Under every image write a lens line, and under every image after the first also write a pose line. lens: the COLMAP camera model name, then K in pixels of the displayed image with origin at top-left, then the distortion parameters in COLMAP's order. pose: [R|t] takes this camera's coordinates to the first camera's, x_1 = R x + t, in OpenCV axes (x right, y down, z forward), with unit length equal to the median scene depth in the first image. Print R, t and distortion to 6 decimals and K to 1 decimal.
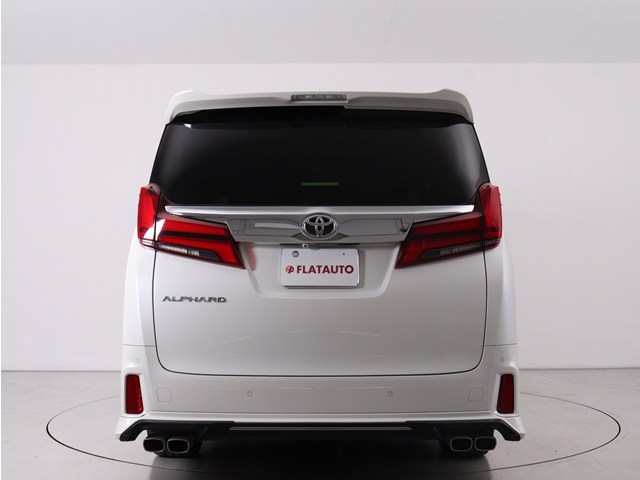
lens RADIAL K [[744.1, 0, 320.0], [0, 744.1, 240.0], [0, 0, 1]] dist [-0.082432, -0.003003]
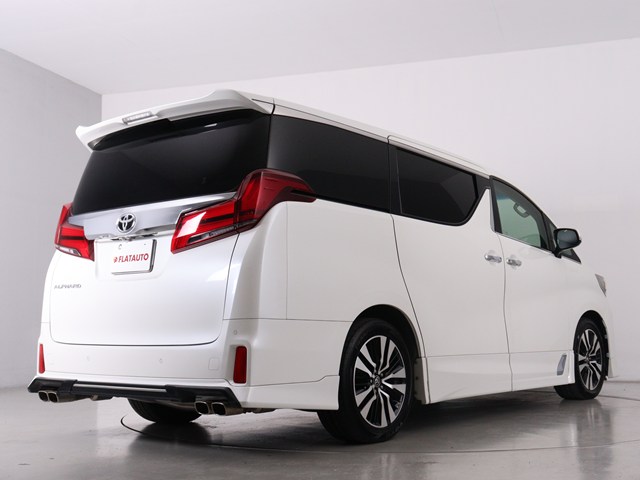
lens RADIAL K [[819.0, 0, 320.0], [0, 819.0, 240.0], [0, 0, 1]] dist [-0.006757, -0.013620]
pose [[0.780997, -0.071112, -0.620473, 1.075370], [0.055783, 0.997468, -0.044105, 0.086206], [0.622039, -0.000166, 0.782986, 0.144269]]
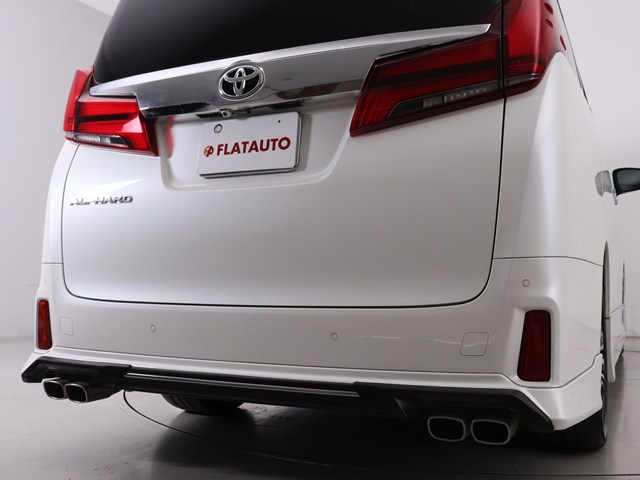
lens RADIAL K [[693.5, 0, 320.0], [0, 693.5, 240.0], [0, 0, 1]] dist [-0.087538, 0.013504]
pose [[0.901392, -0.022370, -0.432426, 0.326933], [0.032793, 0.999323, 0.016660, 0.114742], [0.431760, -0.029198, 0.901516, 0.466296]]
